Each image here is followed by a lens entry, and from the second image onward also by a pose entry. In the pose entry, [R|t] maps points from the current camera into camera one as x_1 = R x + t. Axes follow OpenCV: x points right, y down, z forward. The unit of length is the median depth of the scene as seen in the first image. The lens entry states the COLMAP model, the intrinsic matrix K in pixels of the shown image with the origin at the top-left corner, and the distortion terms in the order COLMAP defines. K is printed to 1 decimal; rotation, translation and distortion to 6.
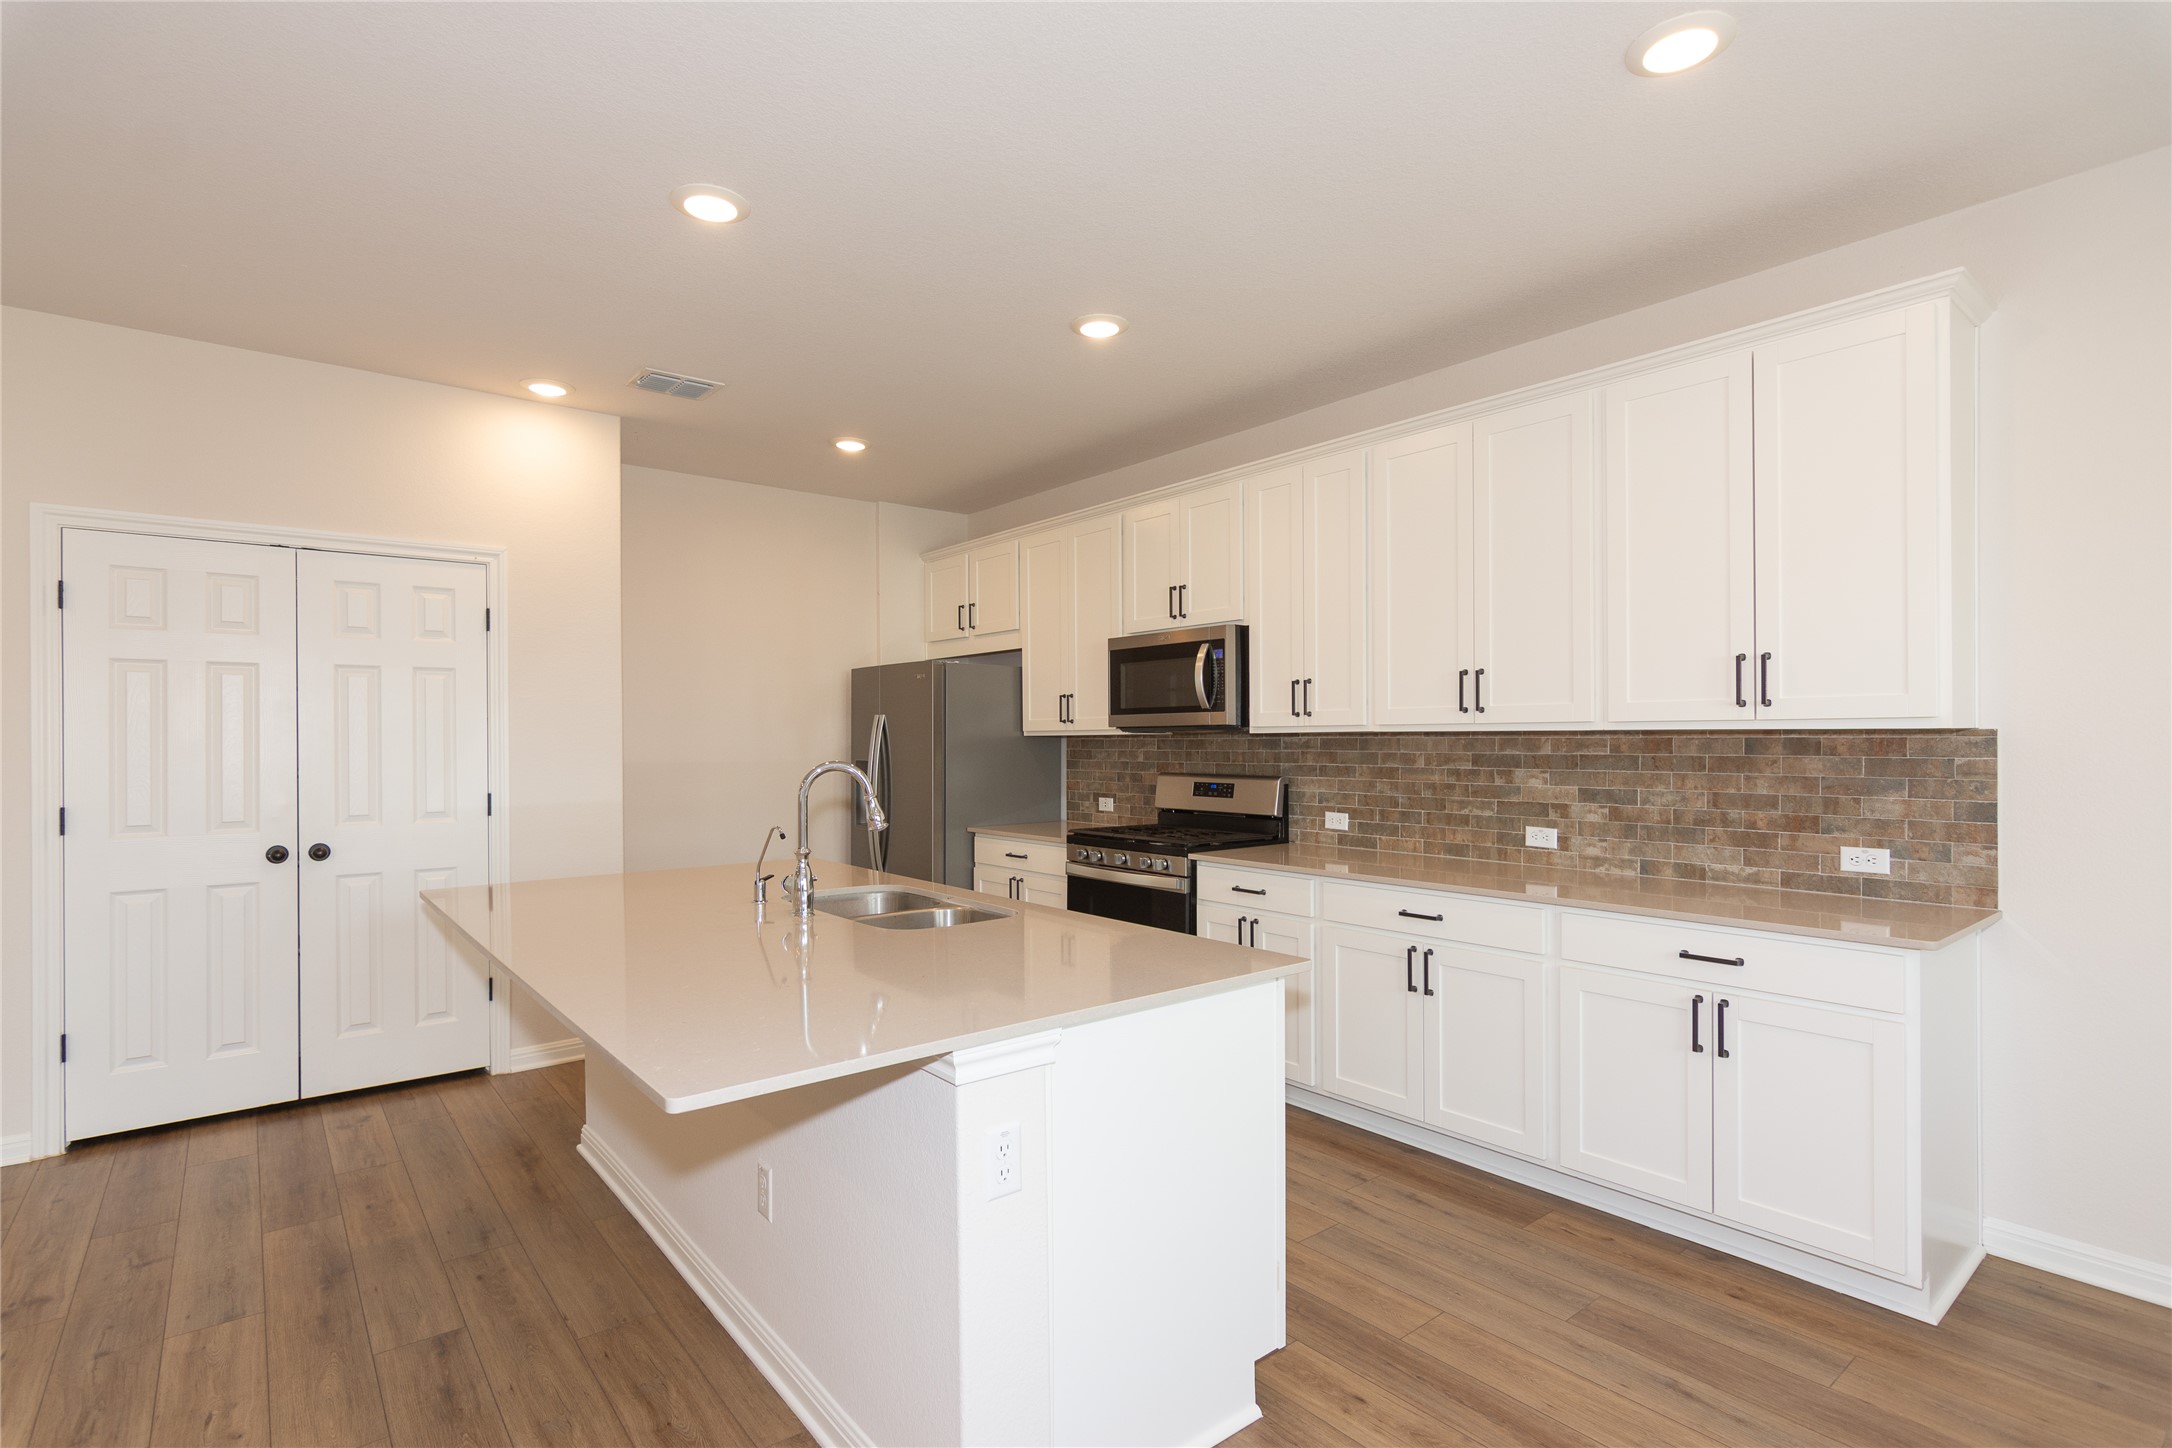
lens RADIAL K [[1048.8, 0, 1083.0], [0, 1048.8, 735.3], [0, 0, 1]] dist [-0.000826, 0.002538]
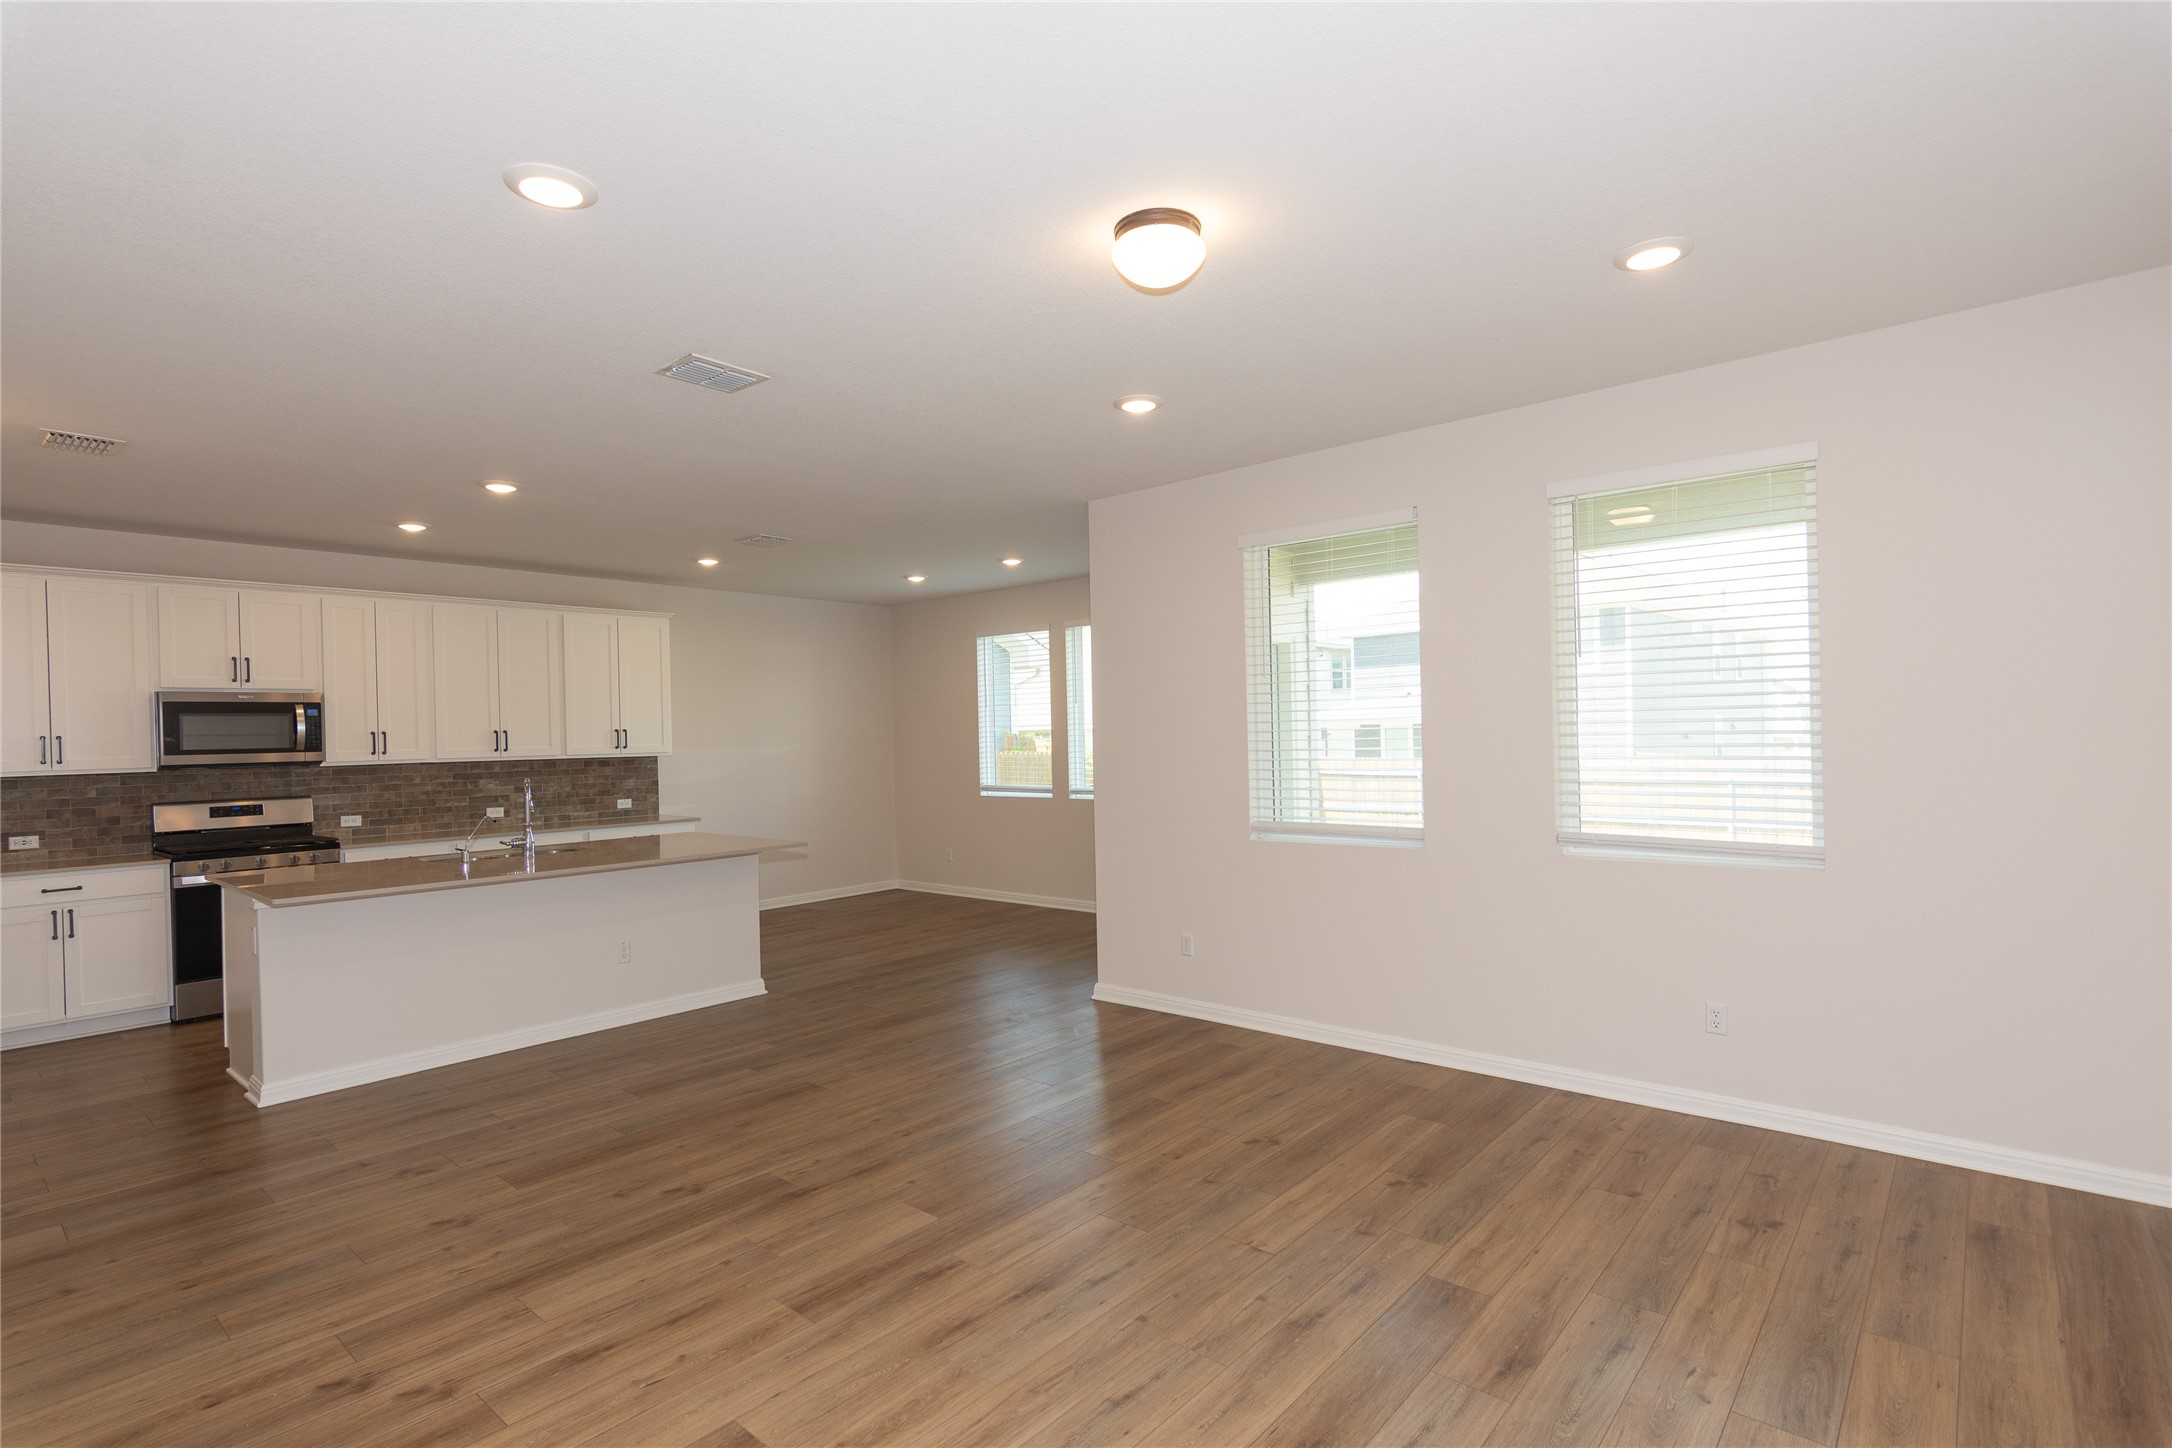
lens RADIAL K [[1048.8, 0, 1083.0], [0, 1048.8, 735.3], [0, 0, 1]] dist [-0.000826, 0.002538]
pose [[-0.174454, 0.008412, 0.984629, -1.737912], [0.021717, 0.999753, -0.004693, -0.017901], [-0.984426, 0.020565, -0.174594, 0.225052]]
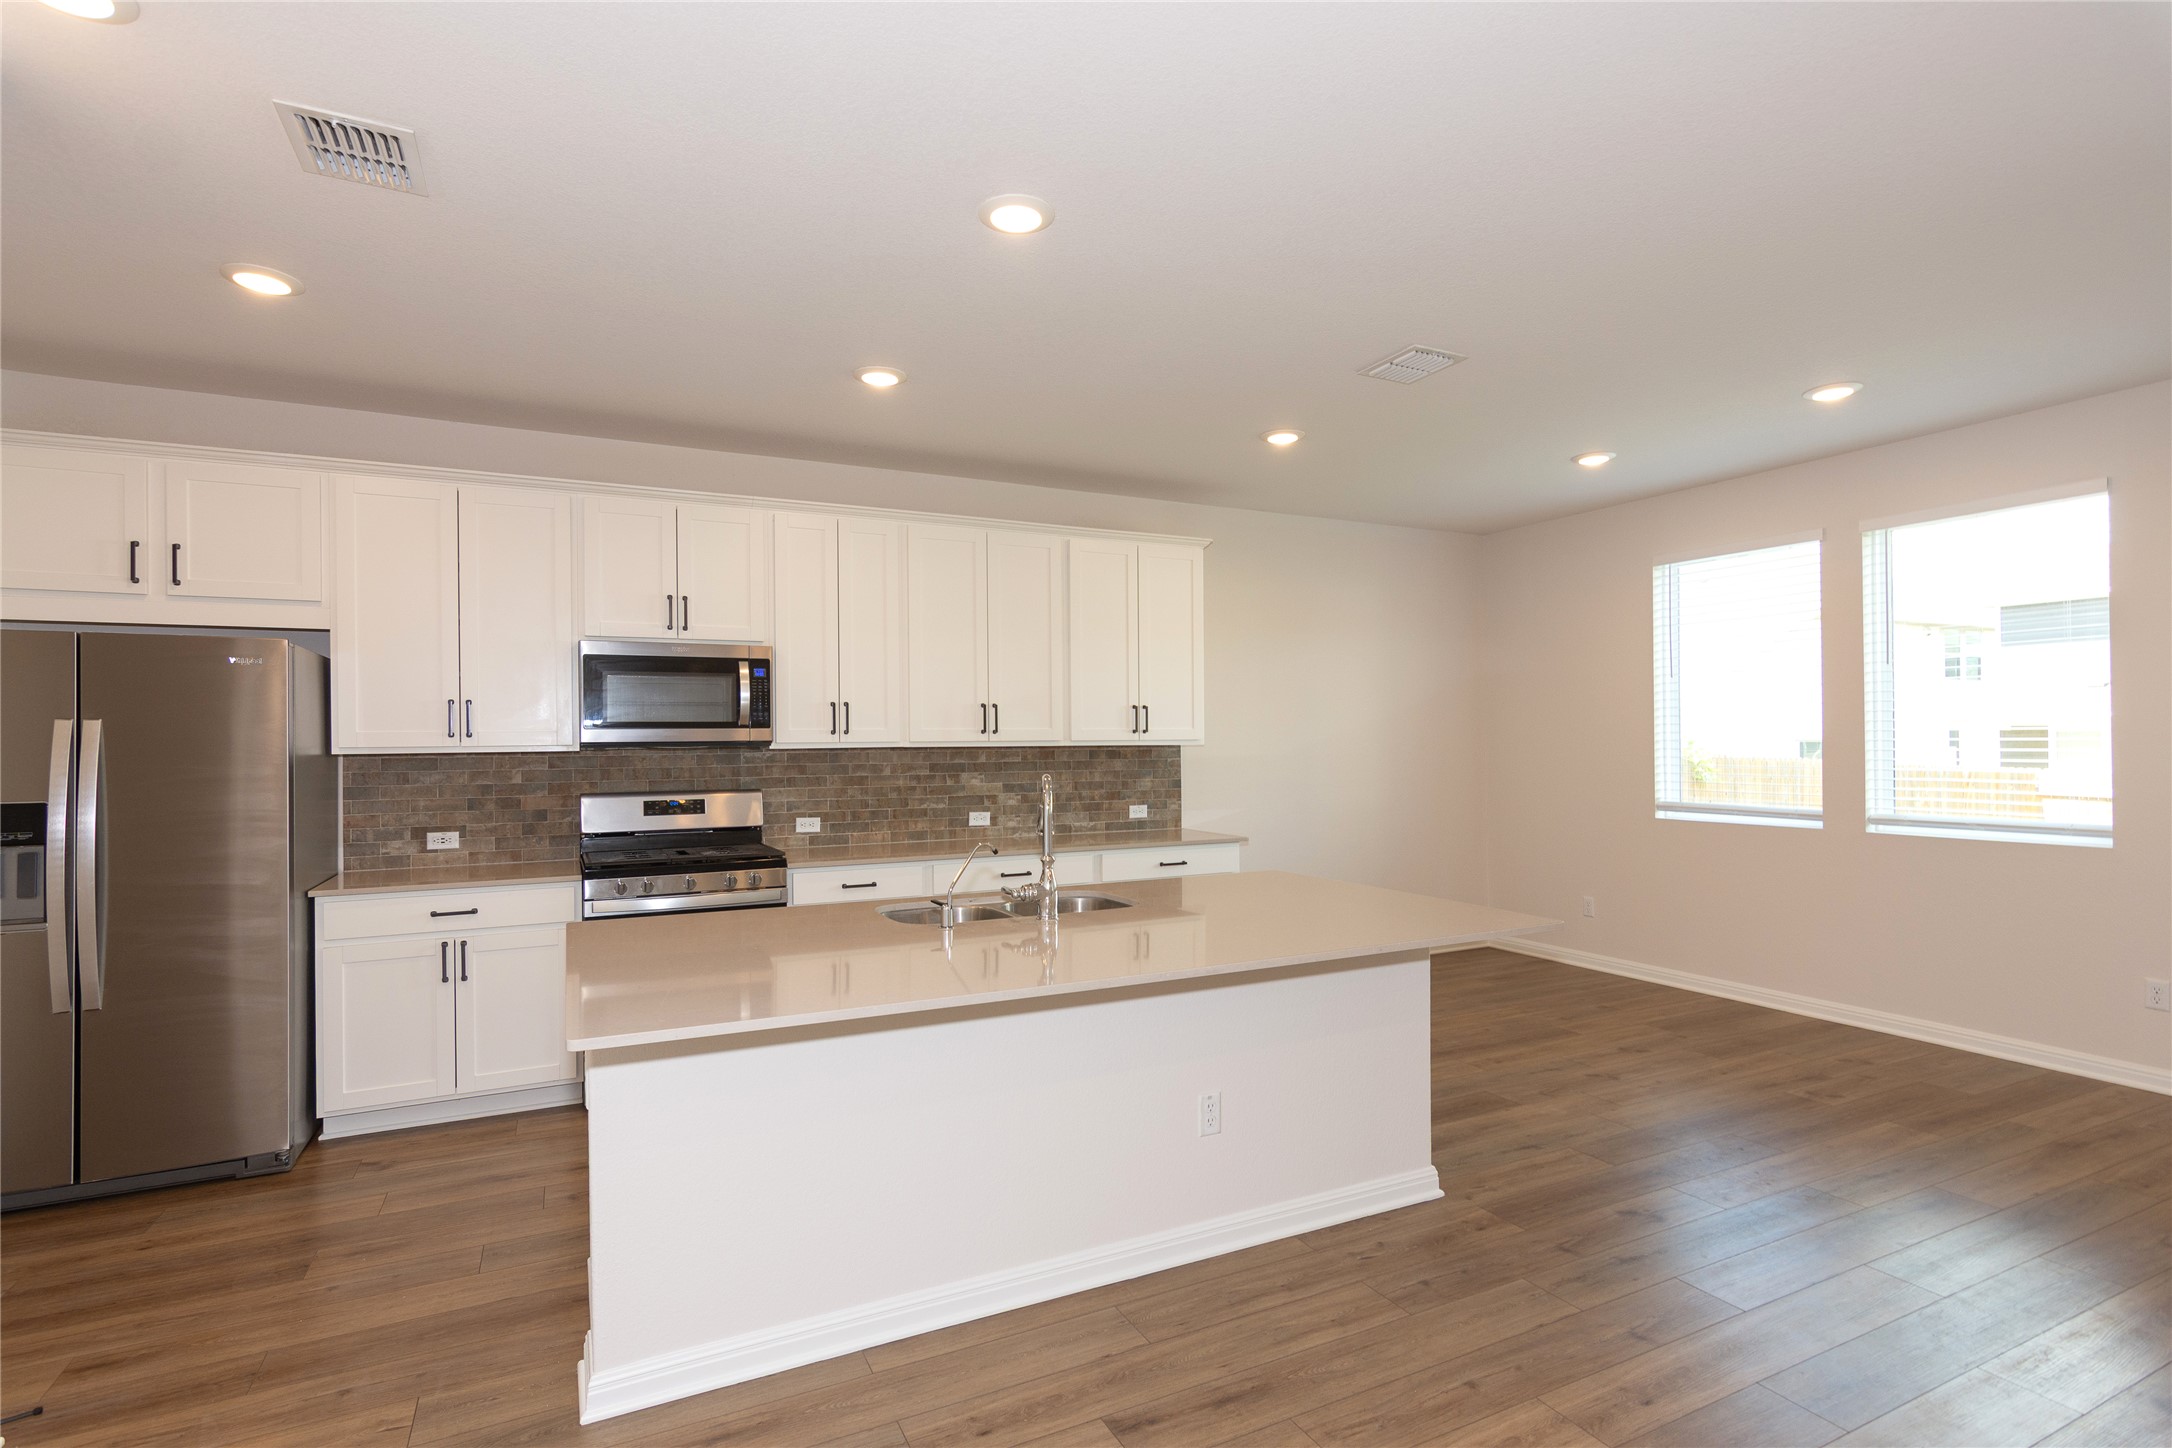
lens RADIAL K [[1048.8, 0, 1083.0], [0, 1048.8, 735.3], [0, 0, 1]] dist [-0.000826, 0.002538]
pose [[0.219137, 0.009408, 0.975649, -0.946664], [0.005610, 0.999925, -0.010902, -0.002682], [-0.975678, 0.007863, 0.219068, 0.527578]]
